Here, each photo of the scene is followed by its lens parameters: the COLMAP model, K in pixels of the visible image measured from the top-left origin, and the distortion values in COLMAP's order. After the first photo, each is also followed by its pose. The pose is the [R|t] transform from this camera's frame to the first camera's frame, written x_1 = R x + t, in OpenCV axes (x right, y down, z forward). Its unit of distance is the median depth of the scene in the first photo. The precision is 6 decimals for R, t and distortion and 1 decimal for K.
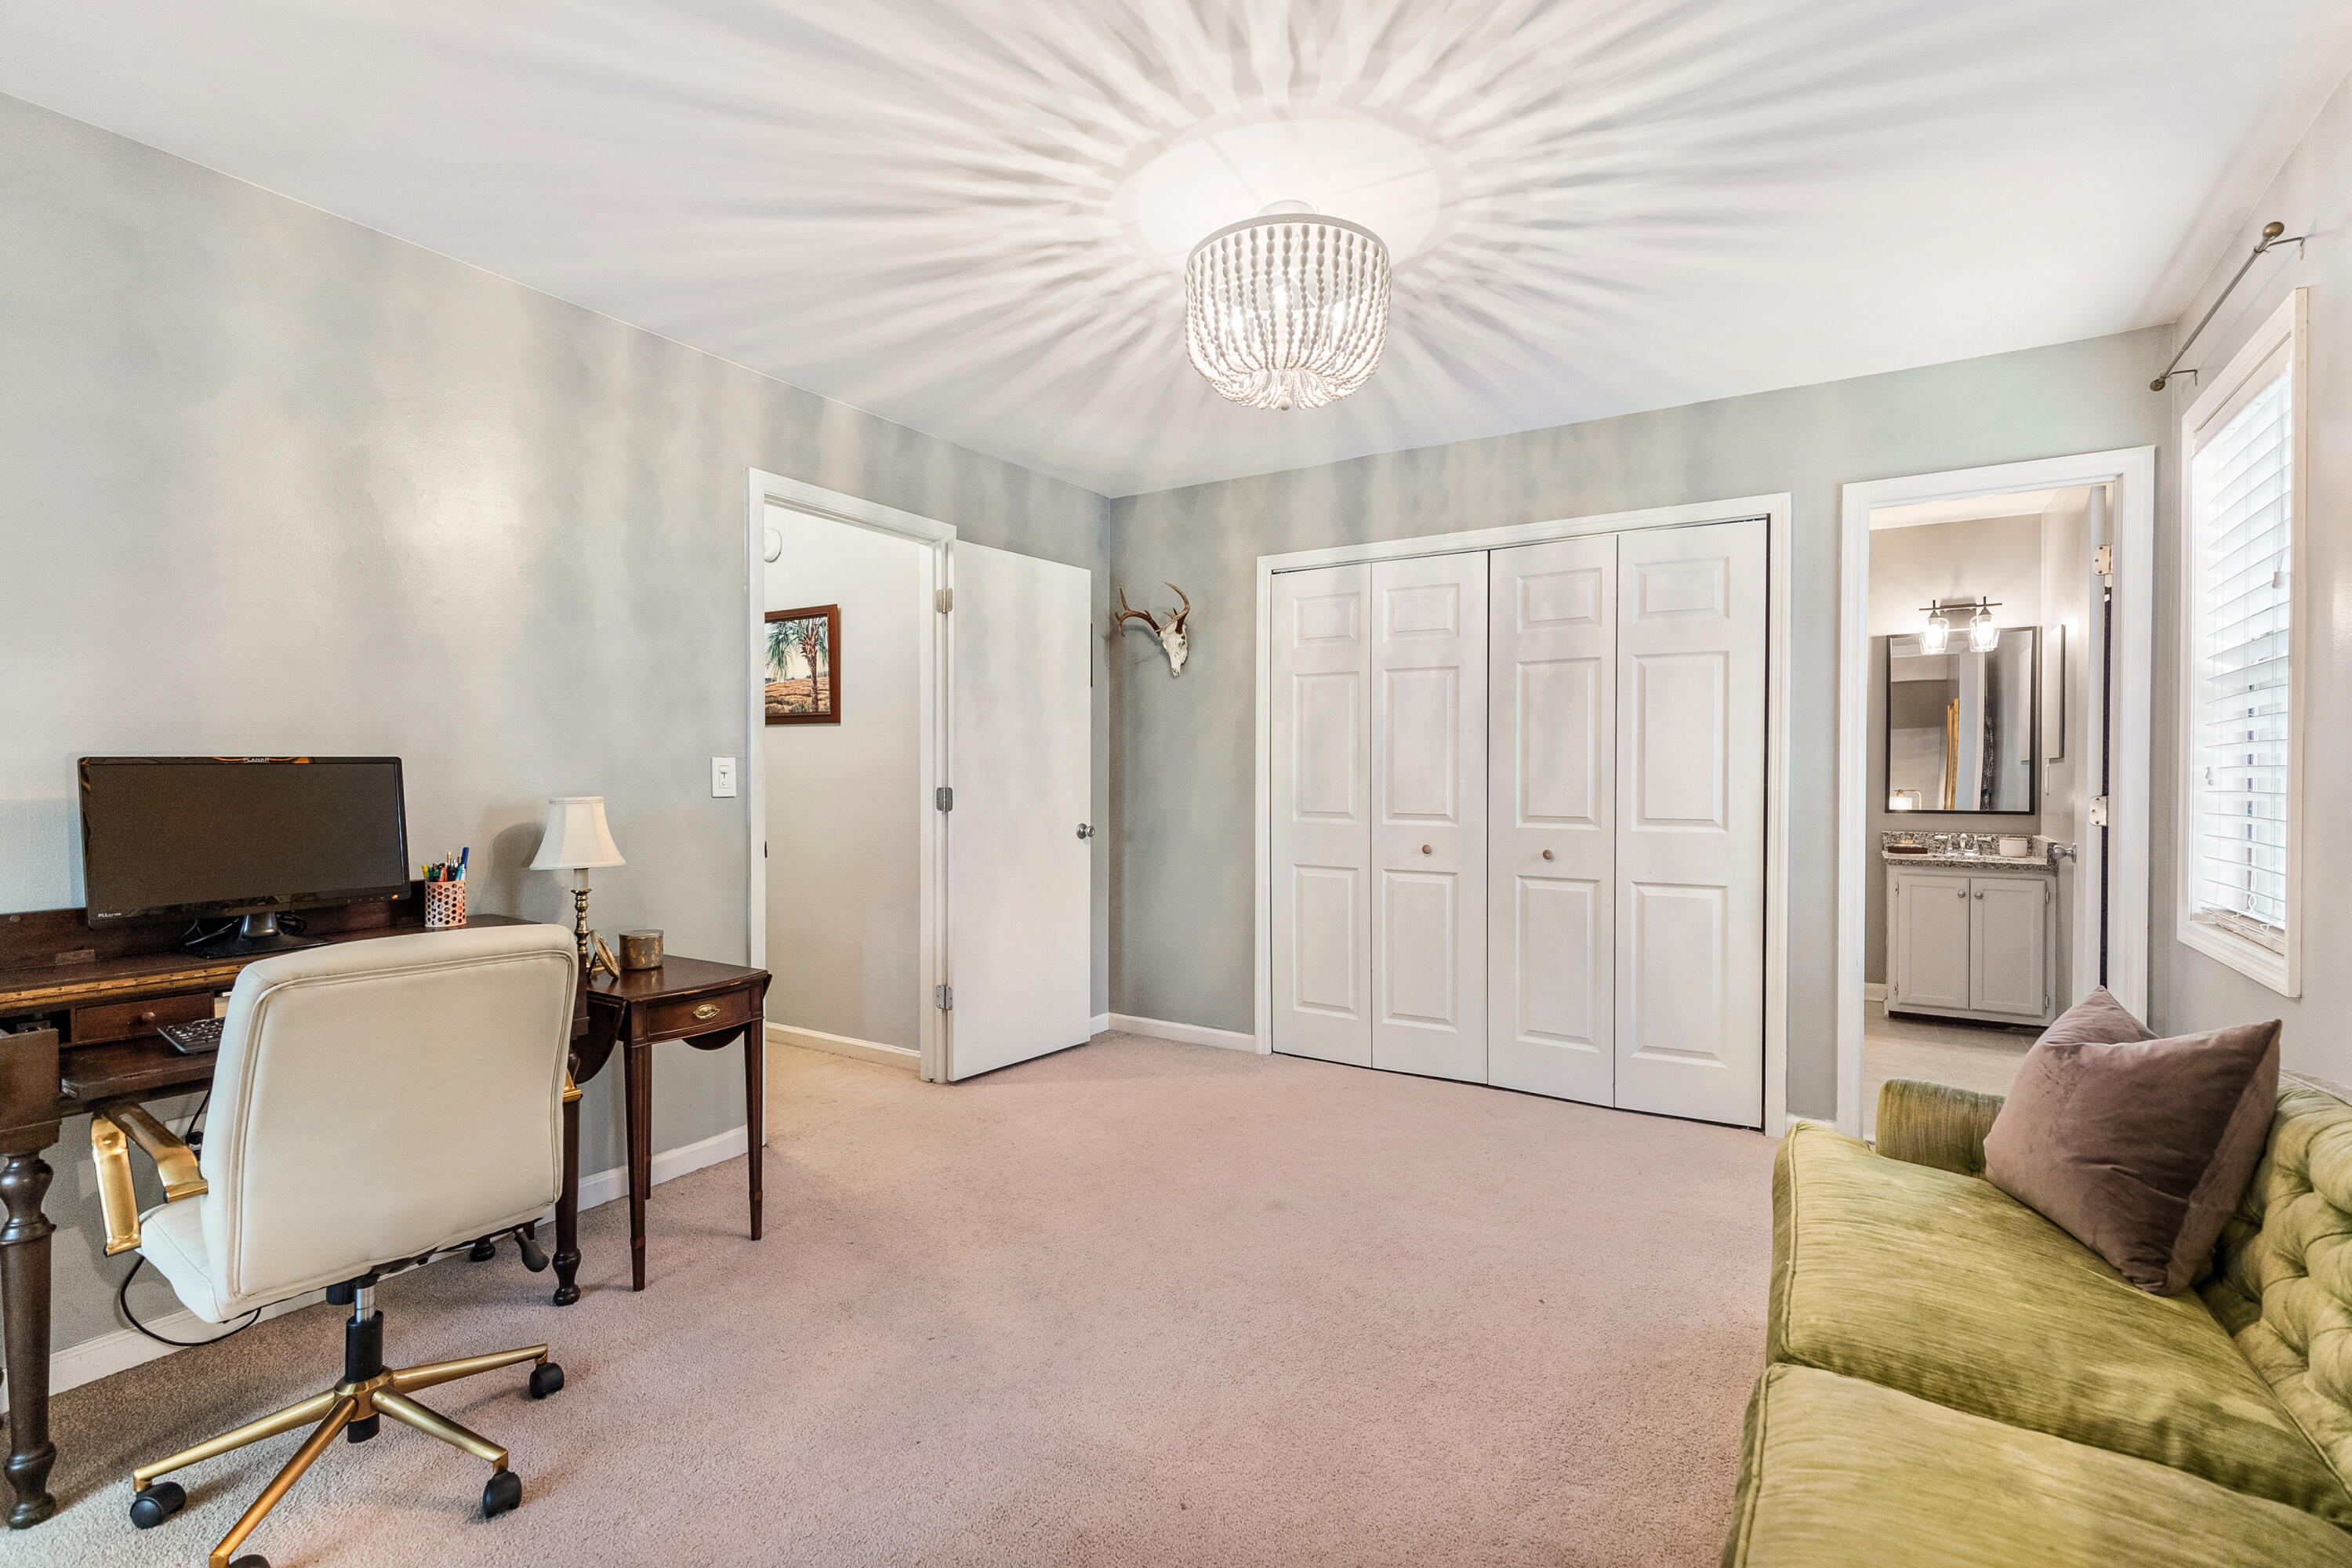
lens RADIAL K [[1067.8, 0, 1171.2], [0, 1067.8, 784.3], [0, 0, 1]] dist [-0.004665, -0.000748]
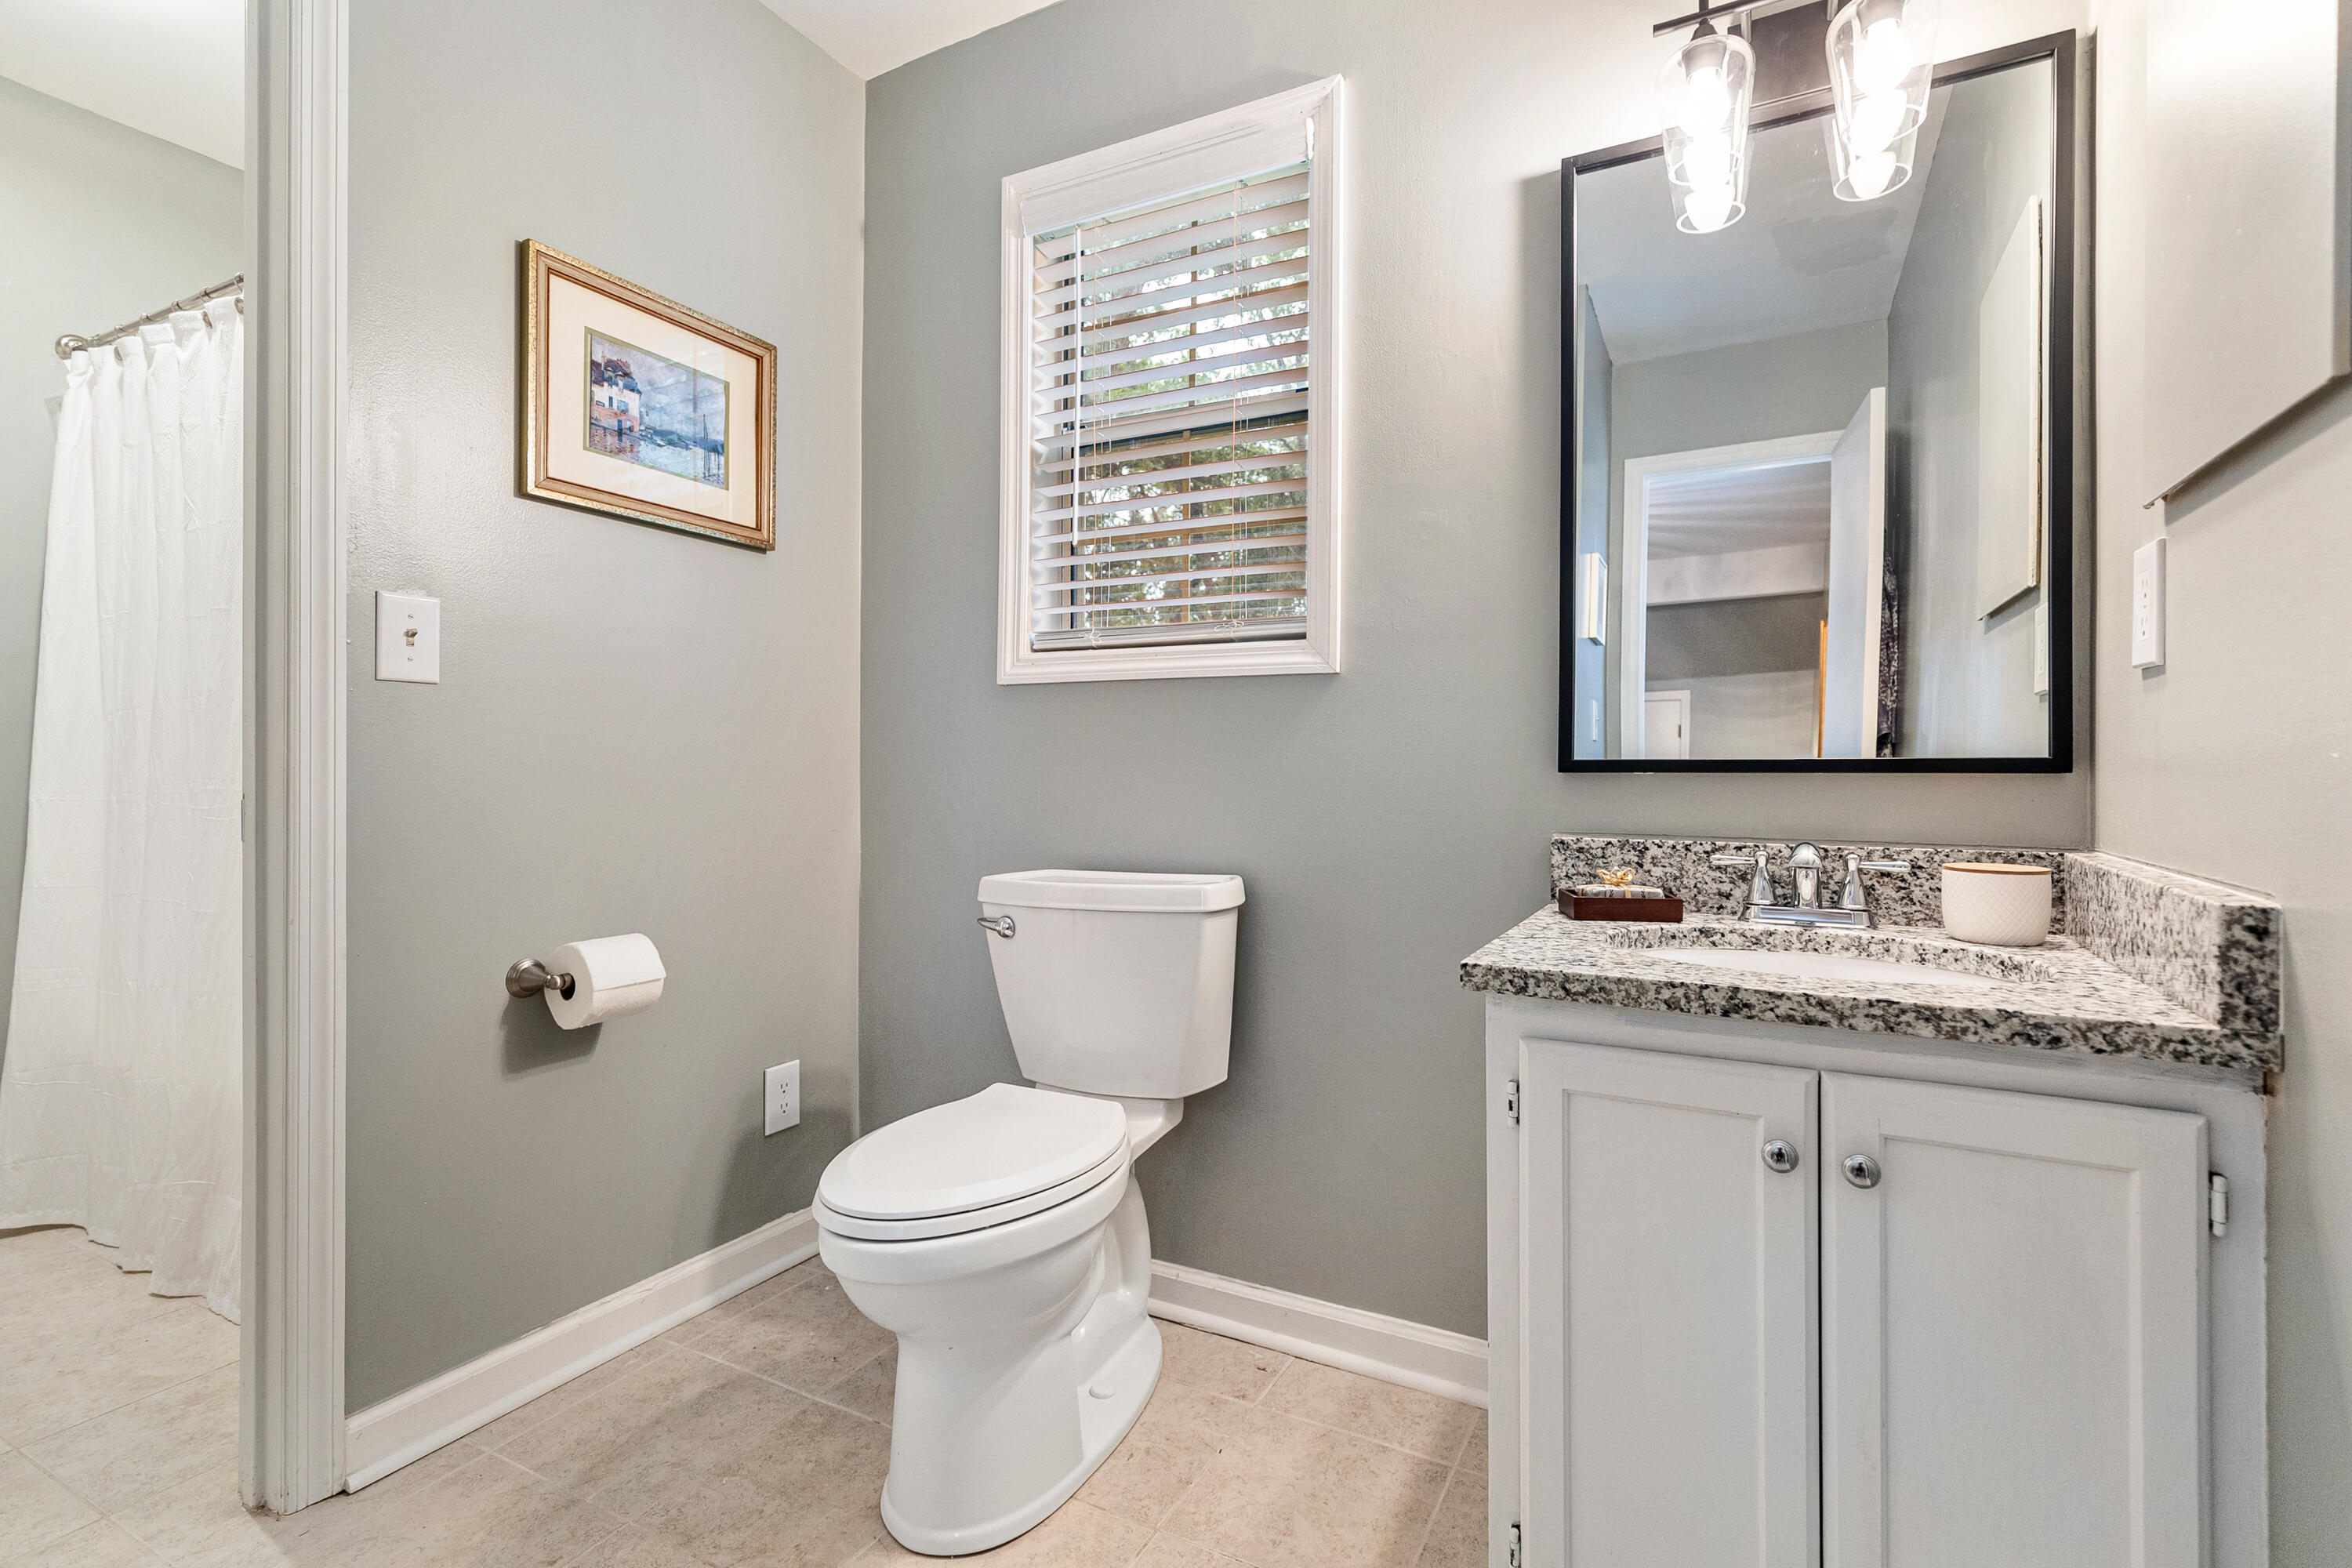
lens RADIAL K [[1067.8, 0, 1185.2], [0, 1067.8, 777.2], [0, 0, 1]] dist [-0.004665, -0.000748]
pose [[0.997298, -0.002735, 0.073413, 0.580538], [0.003098, 0.999984, -0.004828, 0.030619], [-0.073398, 0.005042, 0.997290, 0.760983]]
